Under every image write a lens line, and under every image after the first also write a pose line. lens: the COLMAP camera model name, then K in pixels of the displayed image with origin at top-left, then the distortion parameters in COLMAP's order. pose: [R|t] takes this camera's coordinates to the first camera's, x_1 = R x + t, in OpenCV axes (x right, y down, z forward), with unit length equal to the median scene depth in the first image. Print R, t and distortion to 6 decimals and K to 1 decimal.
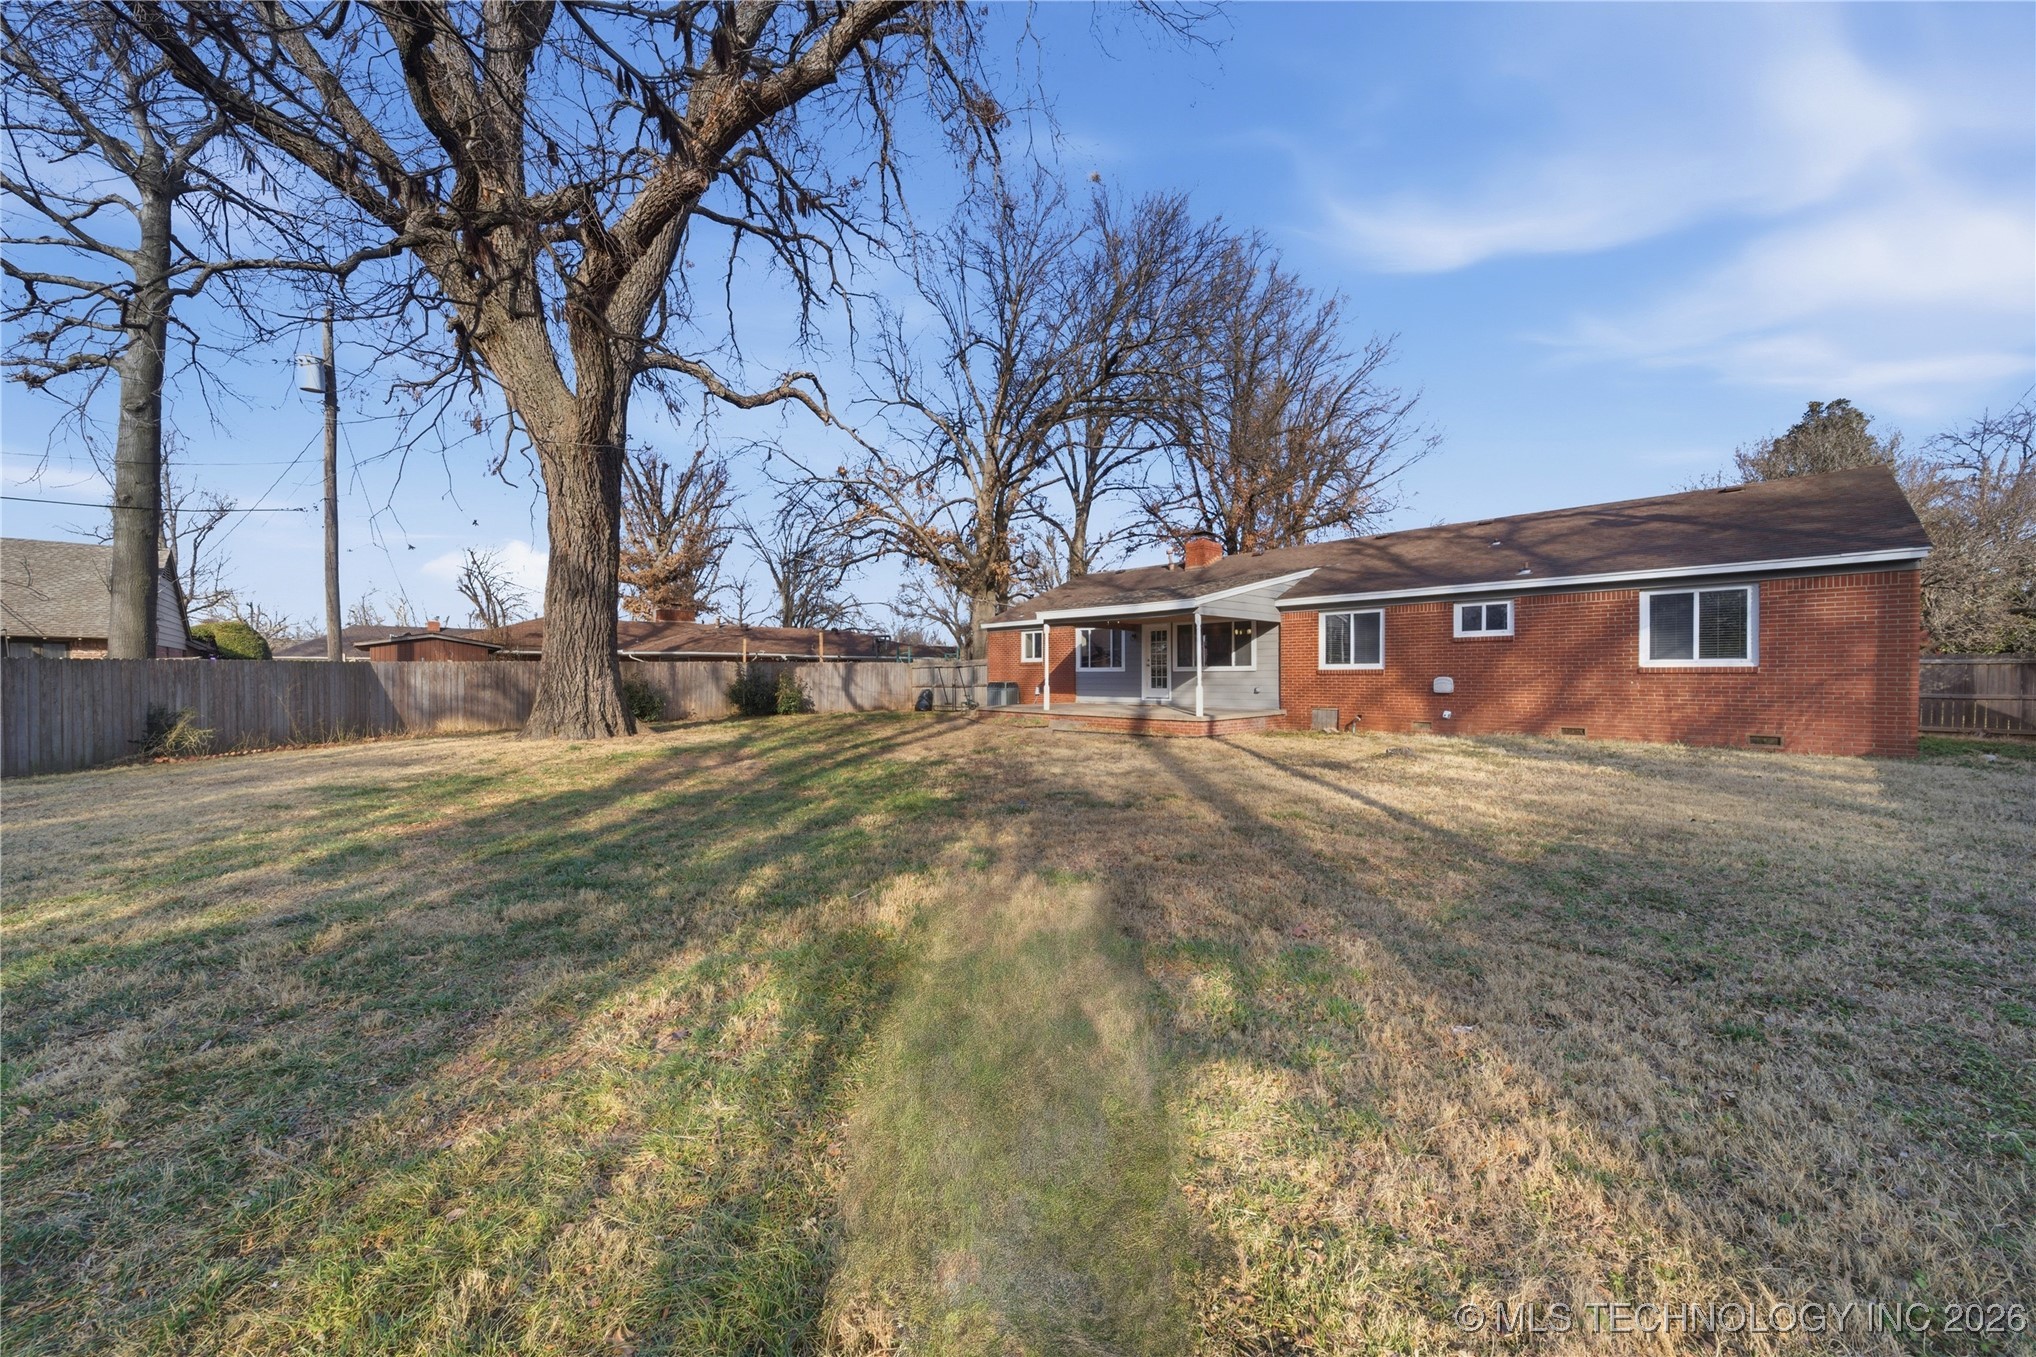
lens RADIAL K [[718.9, 0, 1021.0], [0, 718.9, 676.5], [0, 0, 1]] dist [-0.001970, -0.000375]
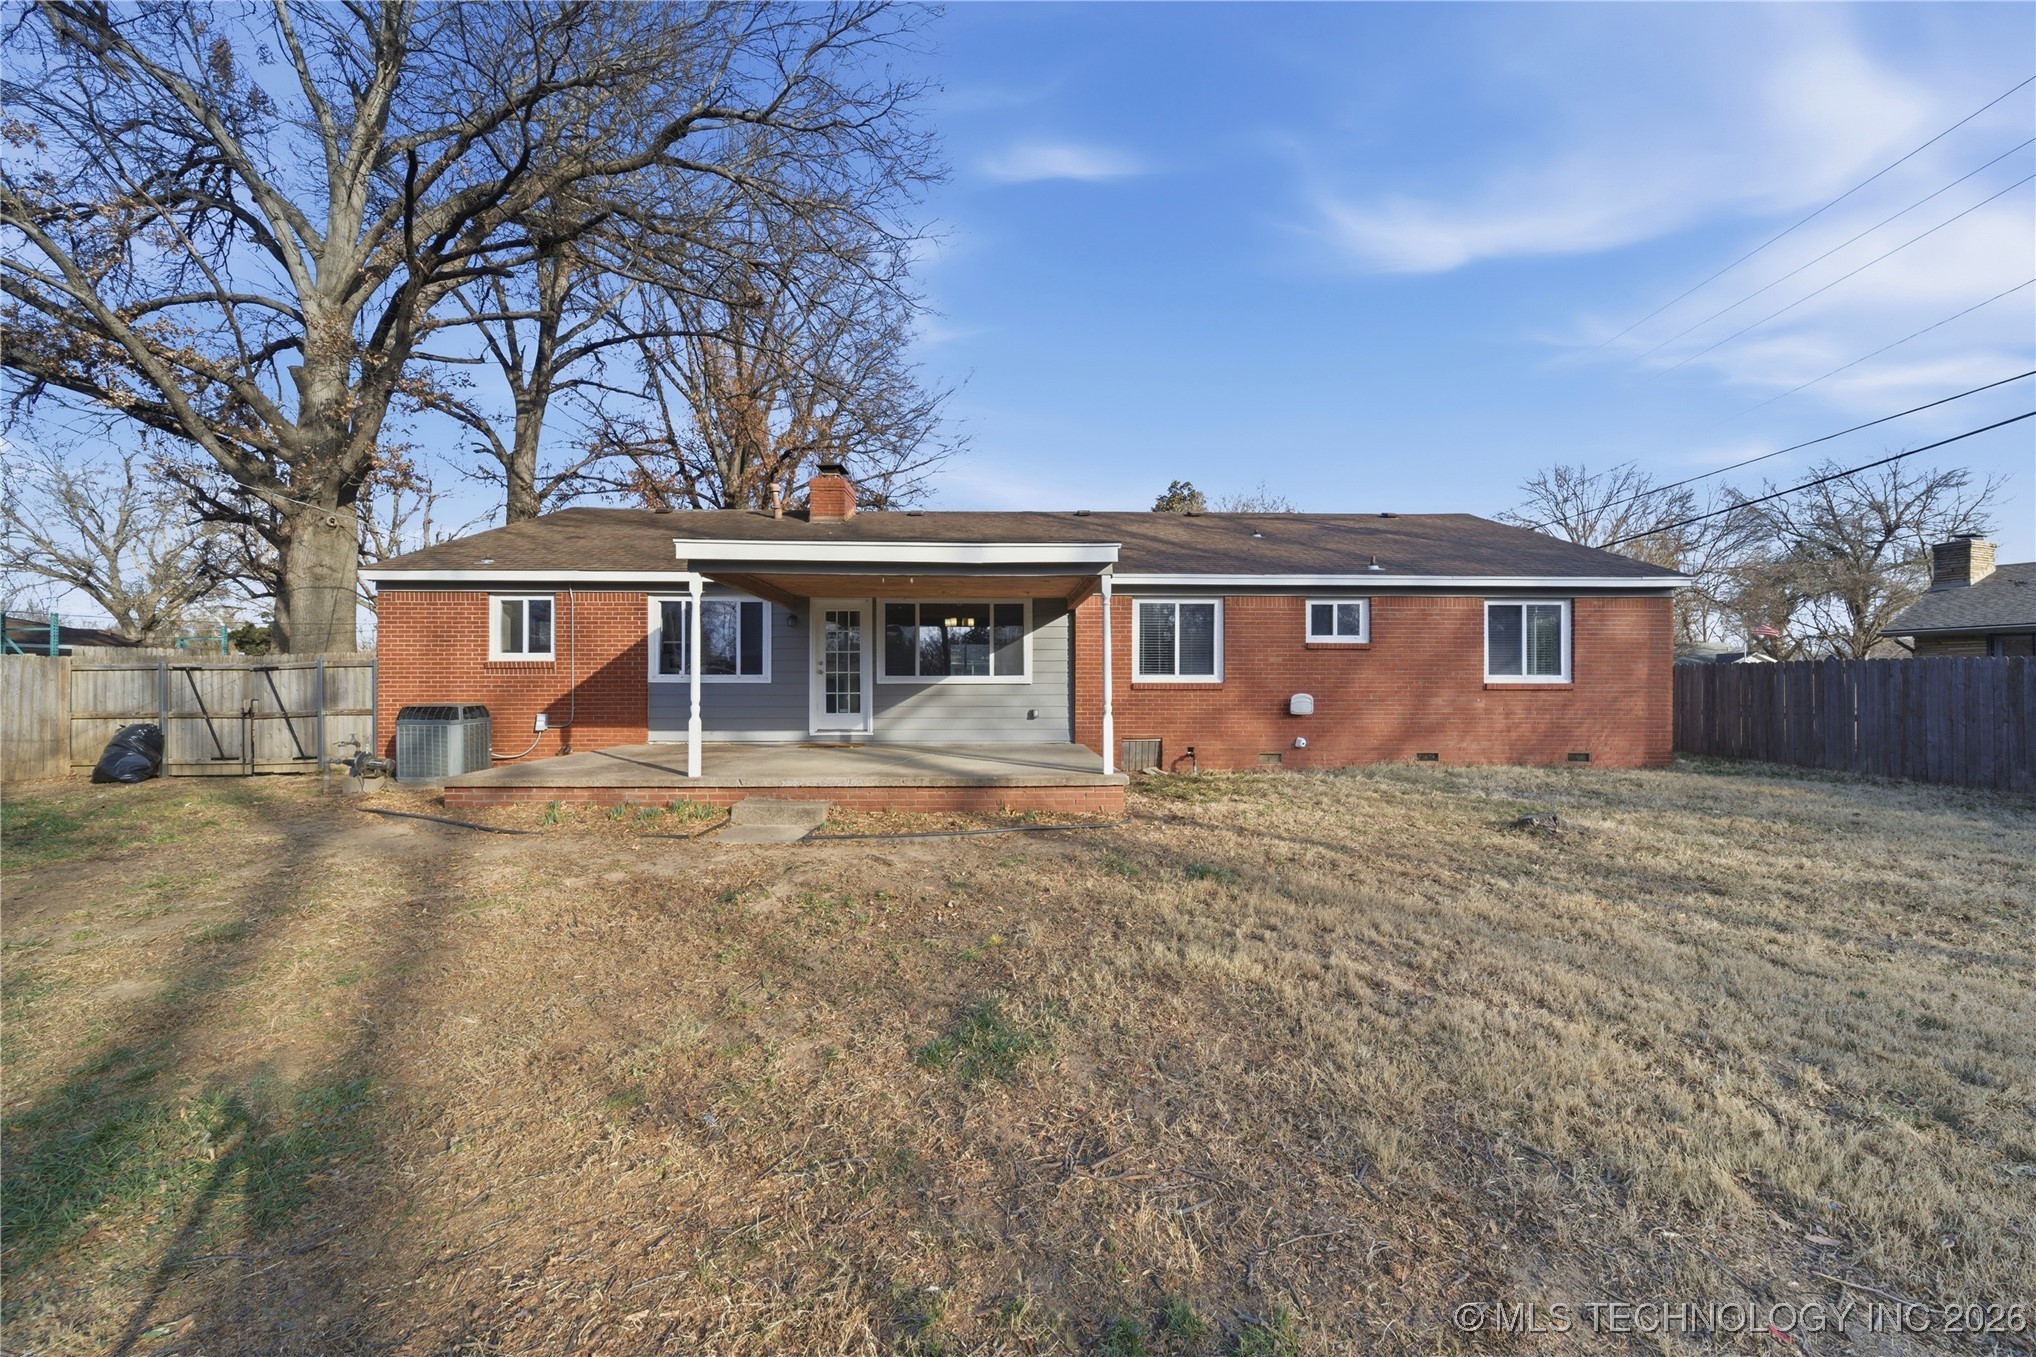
lens RADIAL K [[718.9, 0, 1015.0], [0, 718.9, 681.6], [0, 0, 1]] dist [-0.001970, -0.000375]
pose [[0.672069, 0.002376, 0.740485, -0.169493], [-0.001234, 0.999997, -0.002088, -0.009272], [-0.740488, 0.000489, 0.672069, 0.643200]]
